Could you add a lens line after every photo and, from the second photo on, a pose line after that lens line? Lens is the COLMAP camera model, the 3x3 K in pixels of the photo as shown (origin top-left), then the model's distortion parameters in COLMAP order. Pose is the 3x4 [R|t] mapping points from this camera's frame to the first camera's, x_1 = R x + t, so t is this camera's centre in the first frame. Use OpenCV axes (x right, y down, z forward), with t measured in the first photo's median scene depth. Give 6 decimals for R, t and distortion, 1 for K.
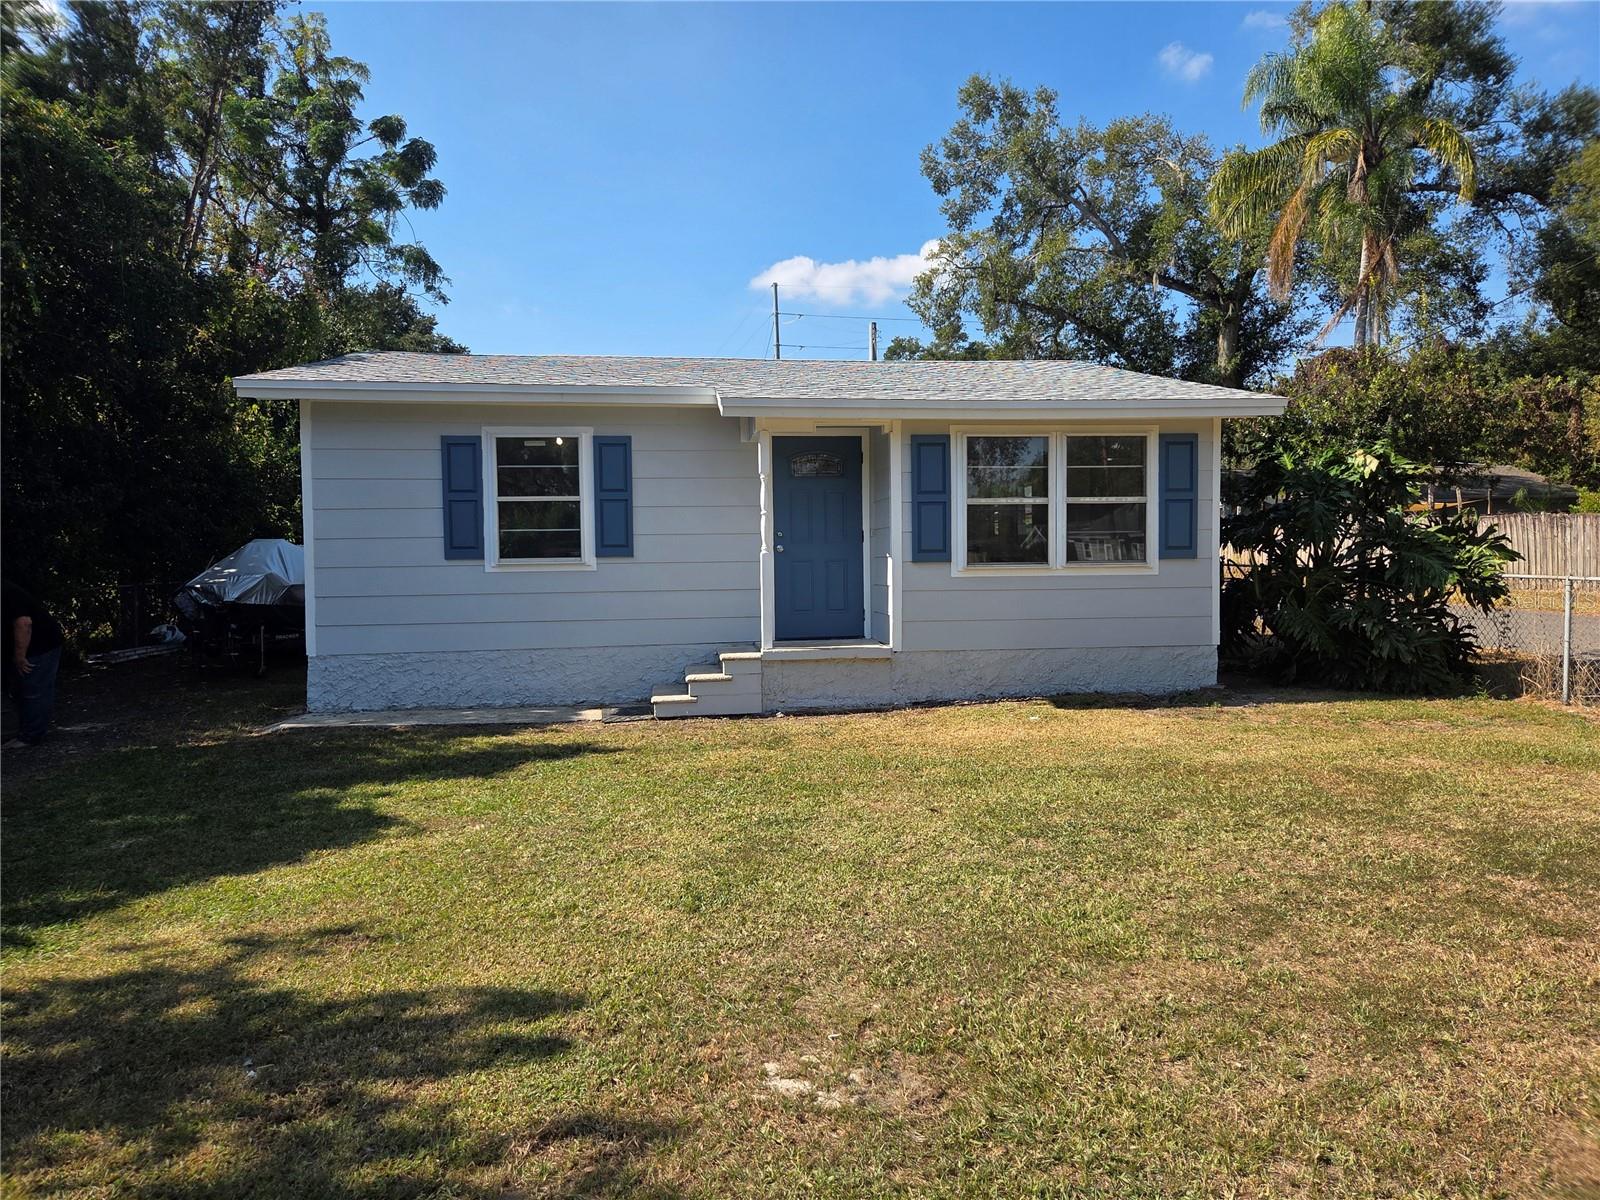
lens RADIAL K [[1081.3, 0, 800.4], [0, 1081.3, 592.0], [0, 0, 1]] dist [0.066965, -0.059274]
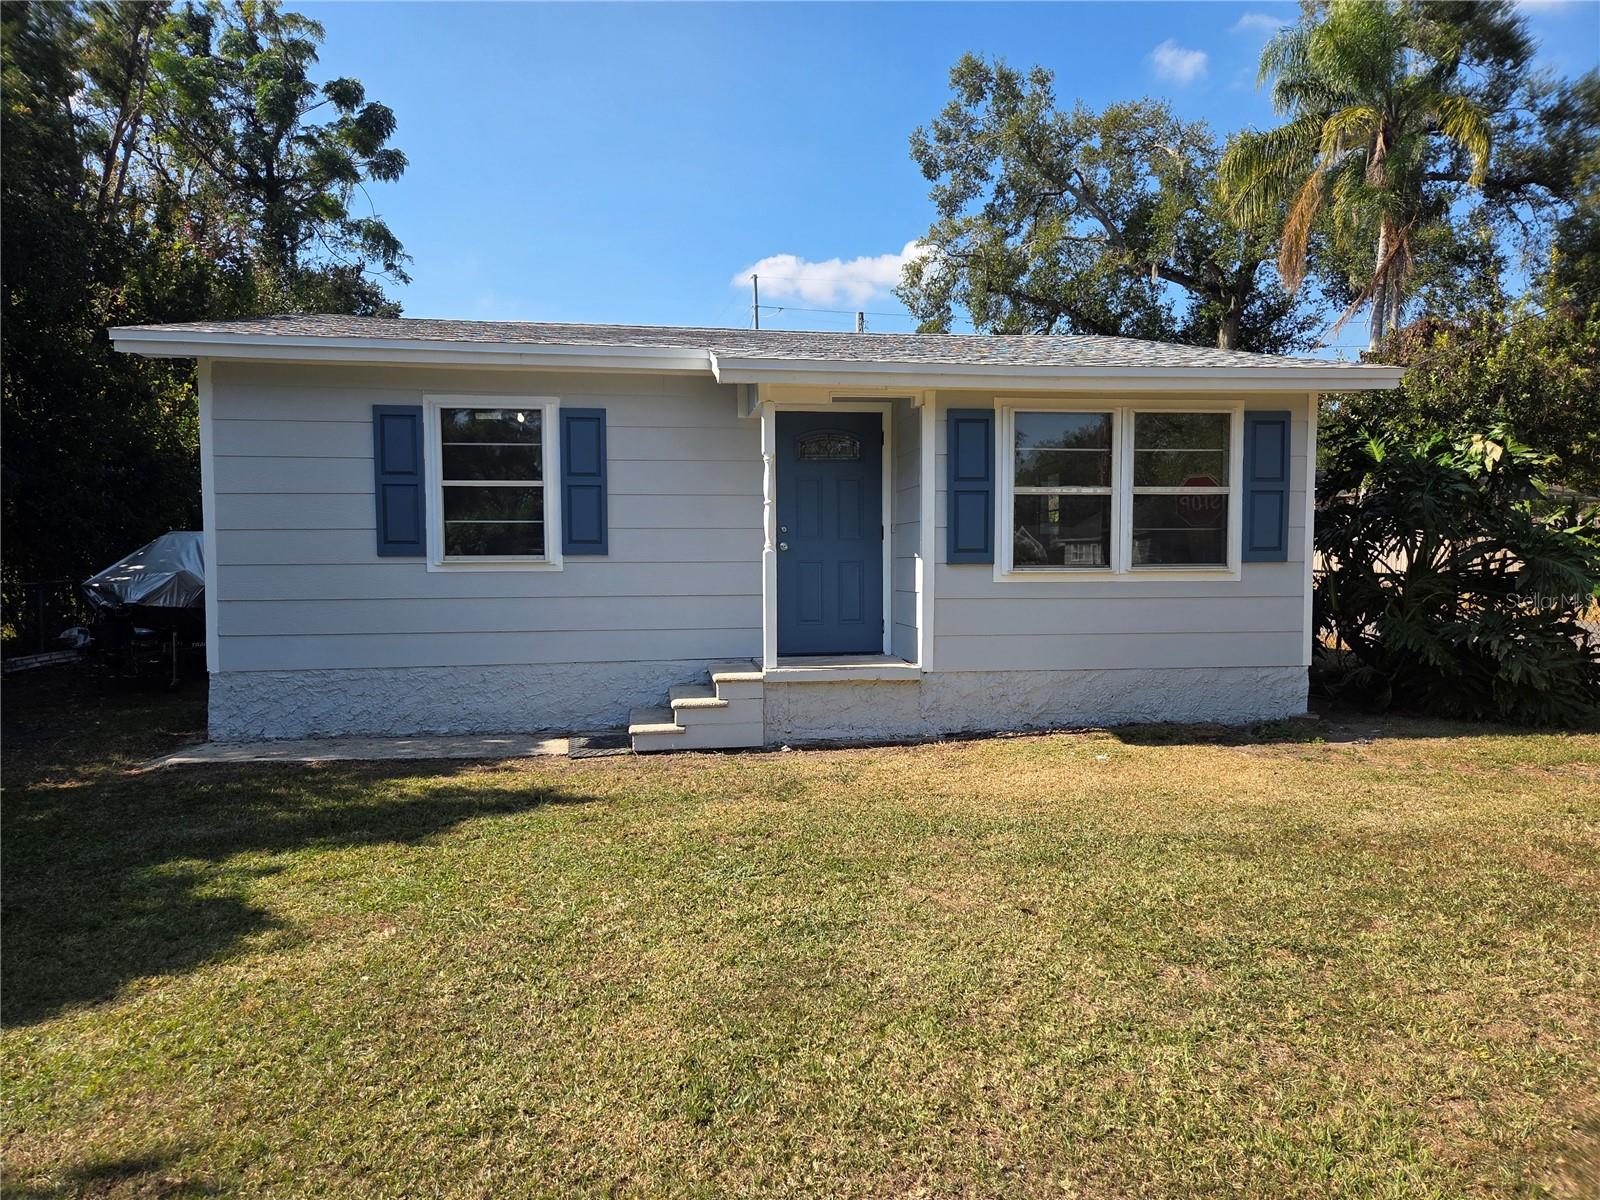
lens RADIAL K [[1081.3, 0, 796.8], [0, 1081.3, 610.1], [0, 0, 1]] dist [0.066965, -0.059274]
pose [[0.999762, 0.006915, 0.020677, -0.026060], [-0.007245, 0.999846, 0.015971, -0.004465], [-0.020563, -0.016117, 0.999659, 0.166092]]
